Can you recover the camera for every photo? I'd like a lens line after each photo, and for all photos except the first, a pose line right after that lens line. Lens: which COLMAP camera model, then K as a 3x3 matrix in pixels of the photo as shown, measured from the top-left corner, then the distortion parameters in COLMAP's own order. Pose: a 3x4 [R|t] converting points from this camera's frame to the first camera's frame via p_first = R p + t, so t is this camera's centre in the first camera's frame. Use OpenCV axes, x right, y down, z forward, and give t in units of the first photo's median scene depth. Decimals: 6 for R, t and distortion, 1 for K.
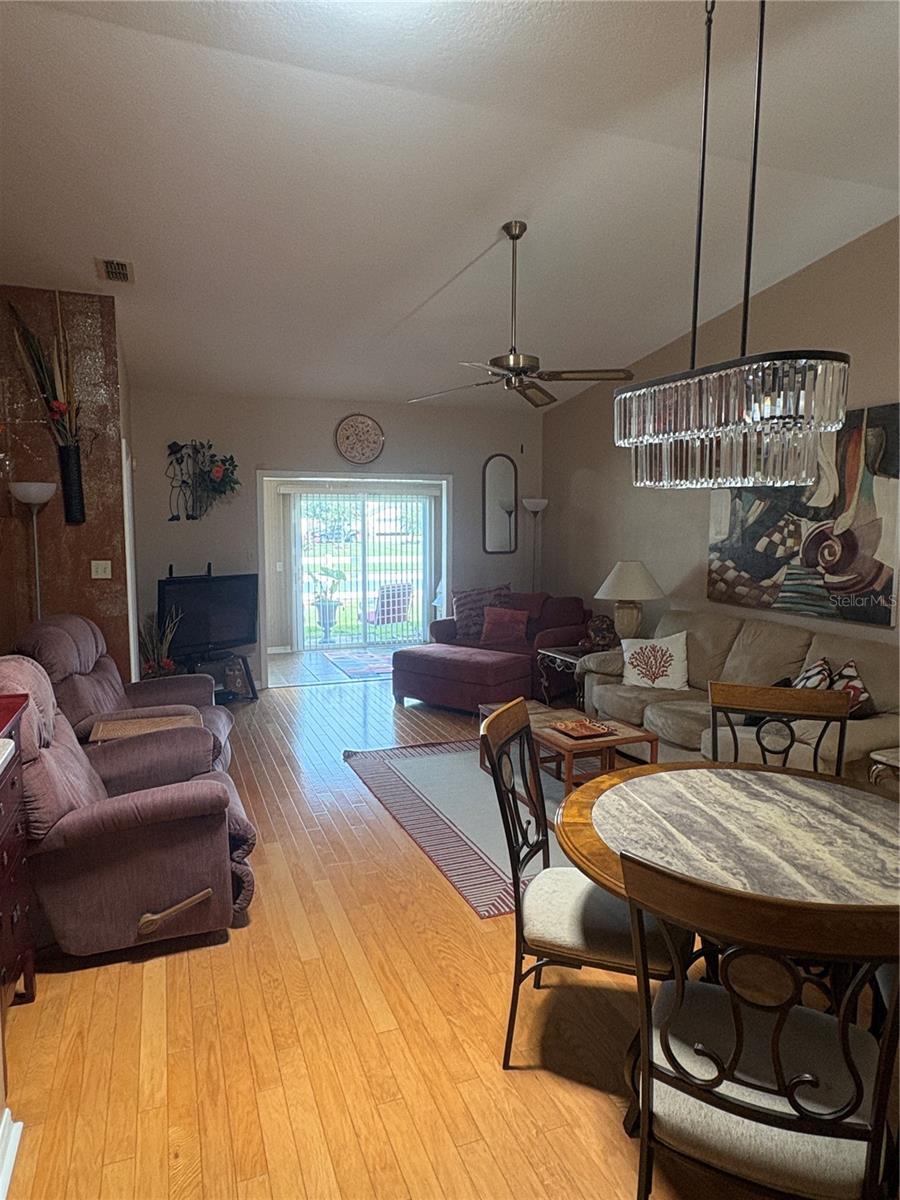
lens RADIAL K [[761.0, 0, 443.0], [0, 761.0, 600.3], [0, 0, 1]] dist [-0.001027, 0.002801]
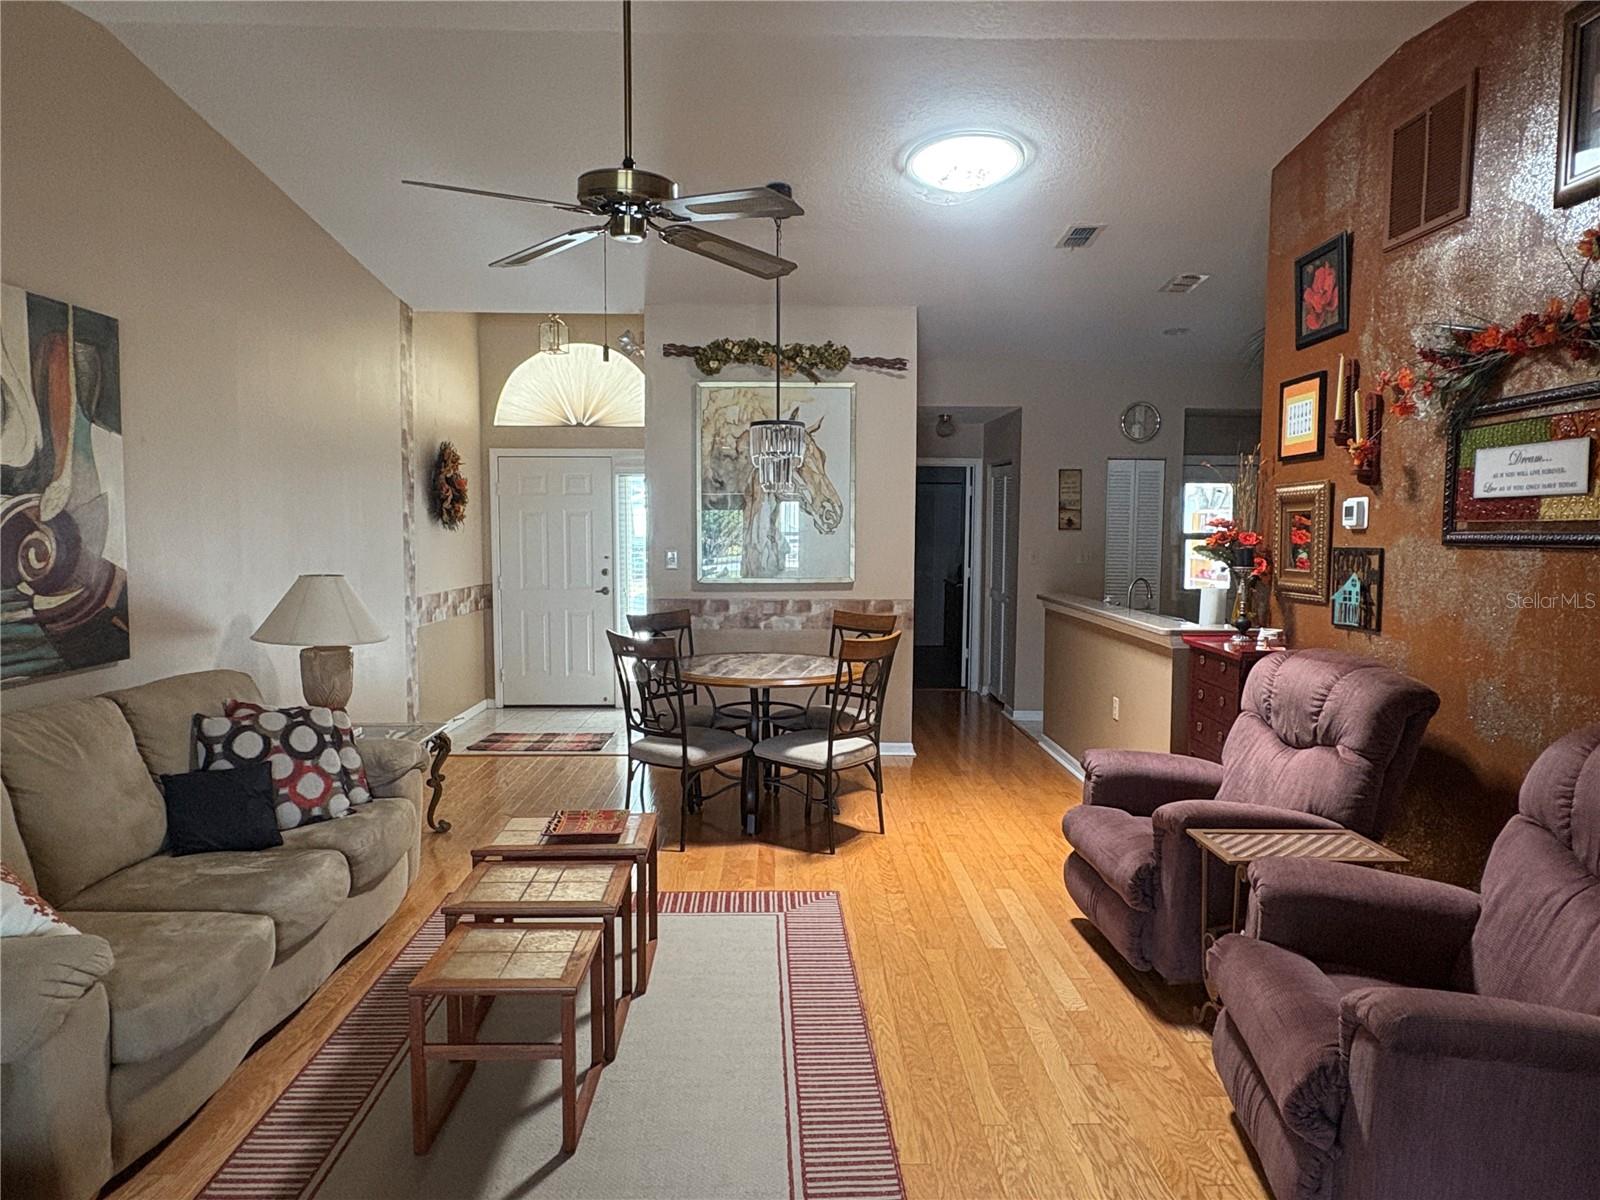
lens RADIAL K [[1014.6, 0, 795.2], [0, 1014.6, 604.4], [0, 0, 1]] dist [-0.001027, 0.002801]
pose [[-0.942633, -0.033261, 0.332169, -0.243559], [0.026910, 0.984216, 0.174916, -0.148693], [-0.332744, 0.173820, -0.926859, 1.599961]]
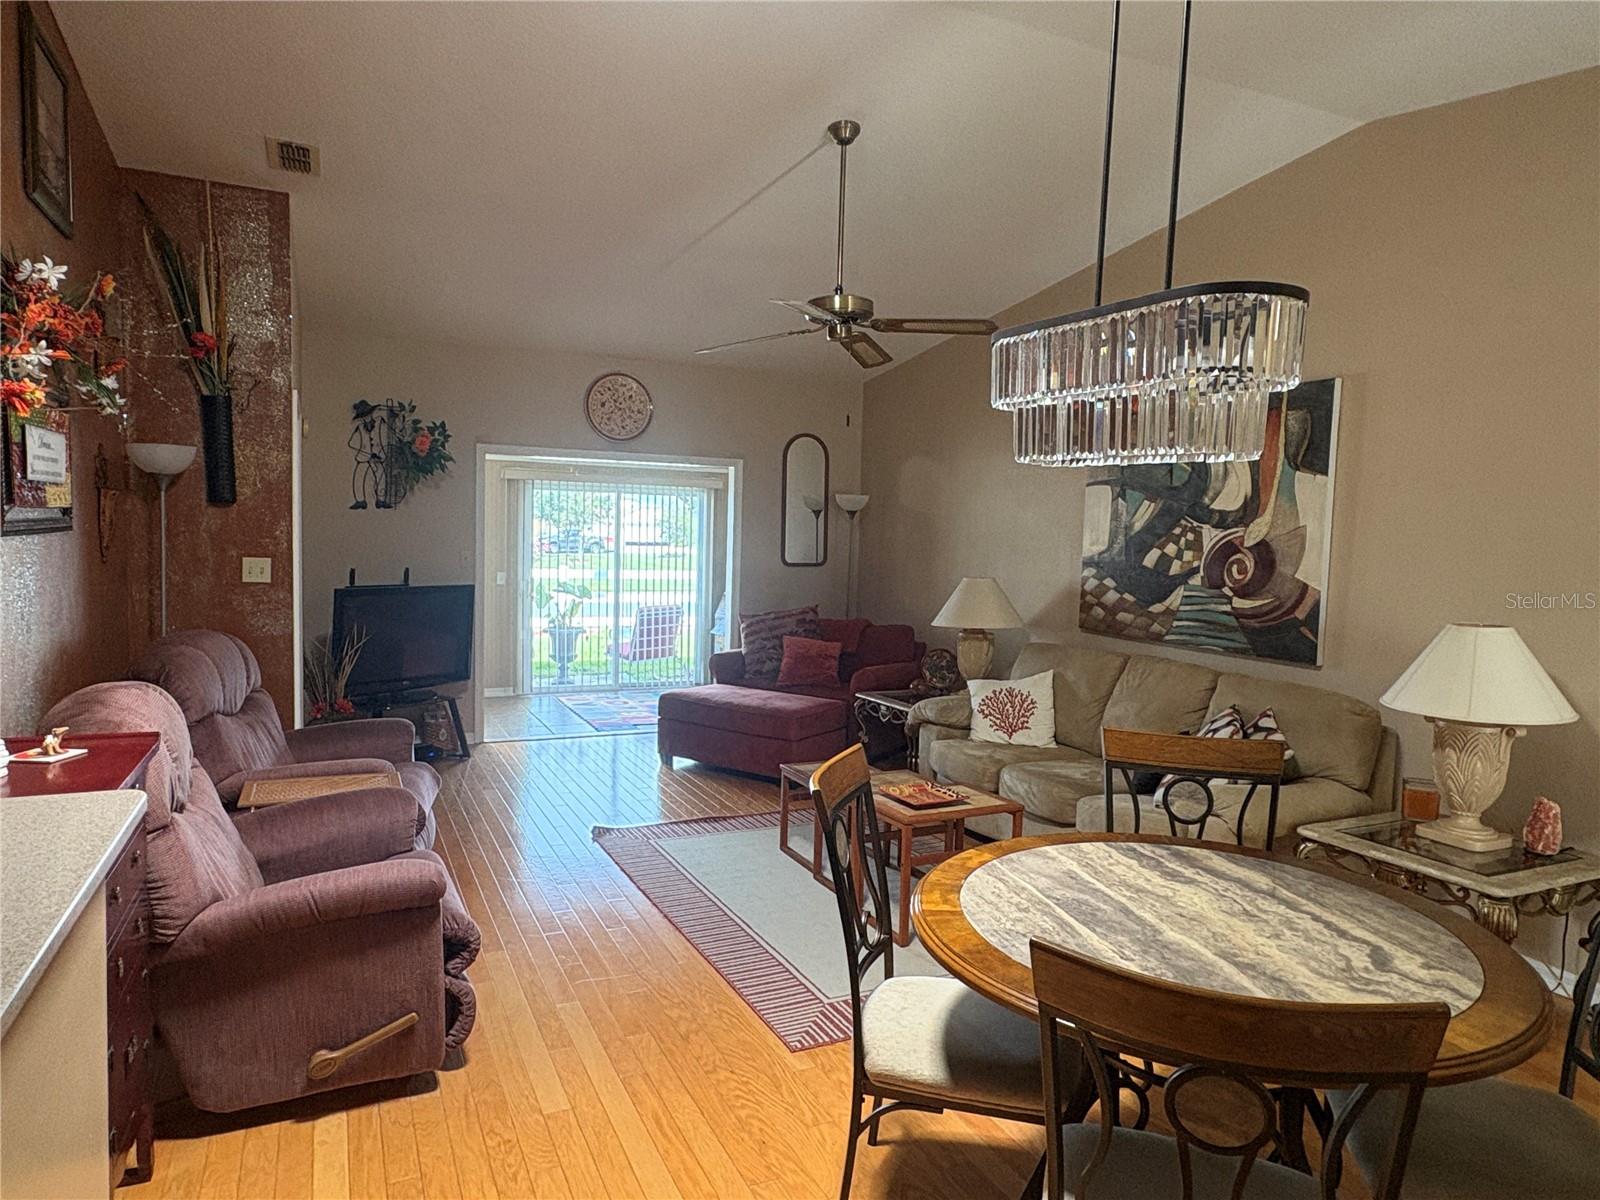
lens RADIAL K [[1014.6, 0, 795.2], [0, 1014.6, 604.4], [0, 0, 1]] dist [-0.001027, 0.002801]
pose [[0.996558, 0.020989, 0.080194, -0.024257], [-0.018513, 0.999333, -0.031493, 0.014484], [-0.080801, 0.029900, 0.996282, 0.012740]]
